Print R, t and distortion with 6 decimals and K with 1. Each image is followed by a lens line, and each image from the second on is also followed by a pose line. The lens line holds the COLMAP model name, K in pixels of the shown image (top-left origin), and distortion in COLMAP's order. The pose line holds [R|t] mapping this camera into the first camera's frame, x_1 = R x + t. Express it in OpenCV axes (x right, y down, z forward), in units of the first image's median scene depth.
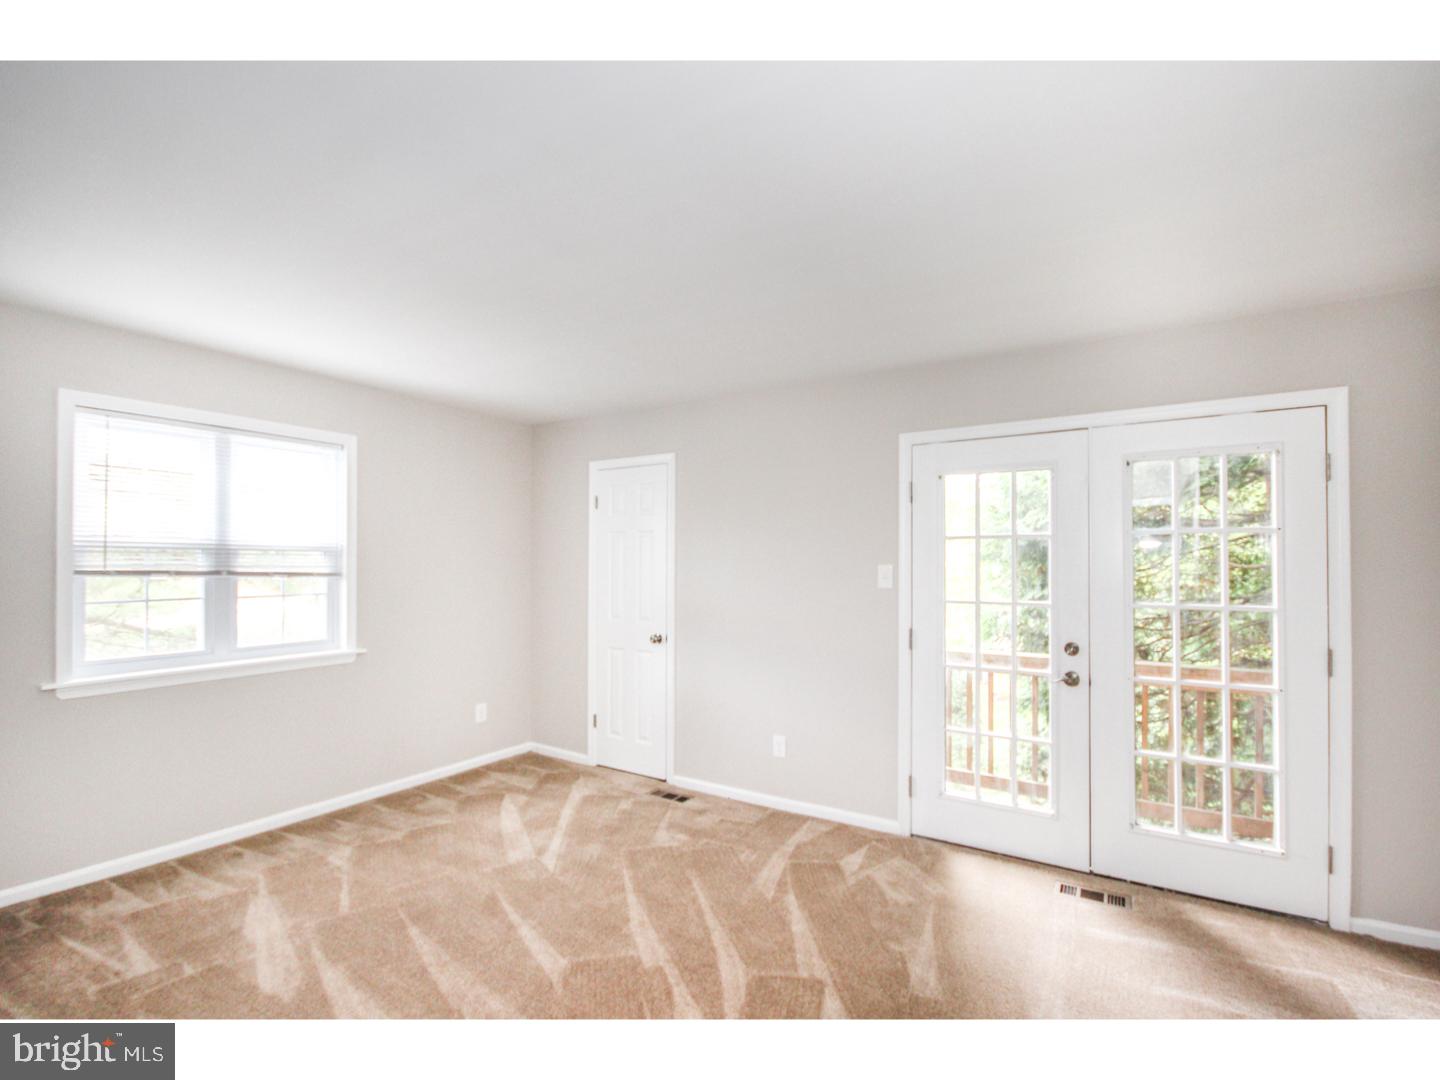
lens RADIAL K [[677.4, 0, 724.3], [0, 677.4, 551.6], [0, 0, 1]] dist [-0.002774, -0.003553]
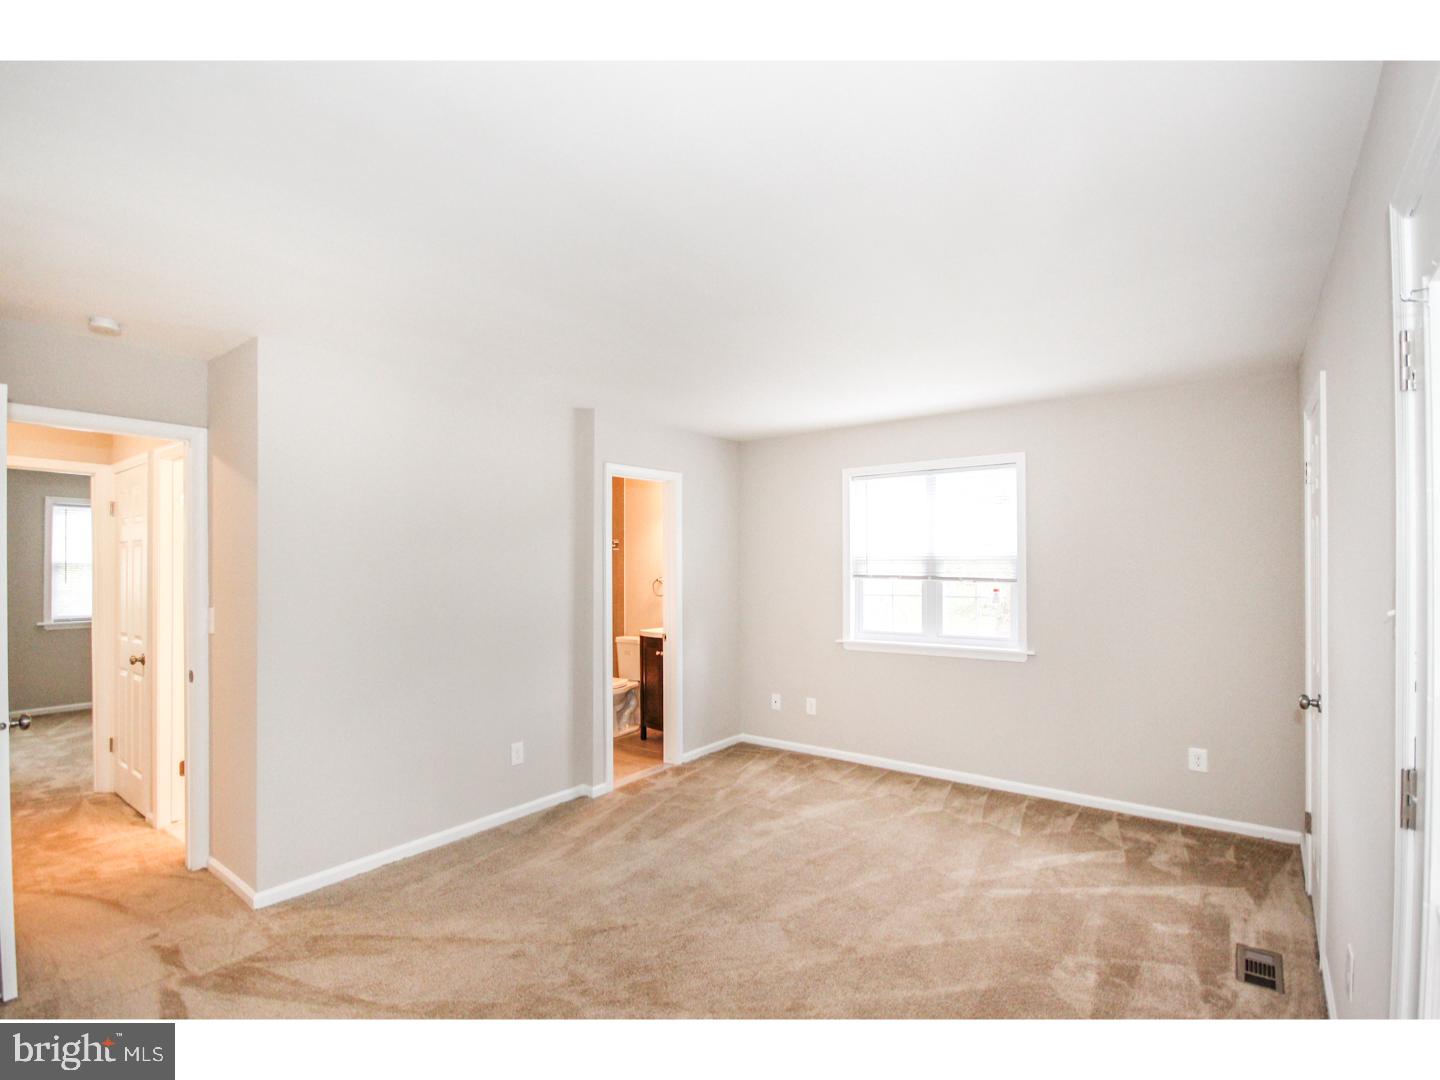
lens RADIAL K [[677.4, 0, 726.9], [0, 677.4, 553.6], [0, 0, 1]] dist [-0.002774, -0.003553]
pose [[-0.094535, -0.025090, -0.995205, 0.637481], [0.019909, 0.999435, -0.027088, 0.012340], [0.995322, -0.022374, -0.093982, 0.705252]]
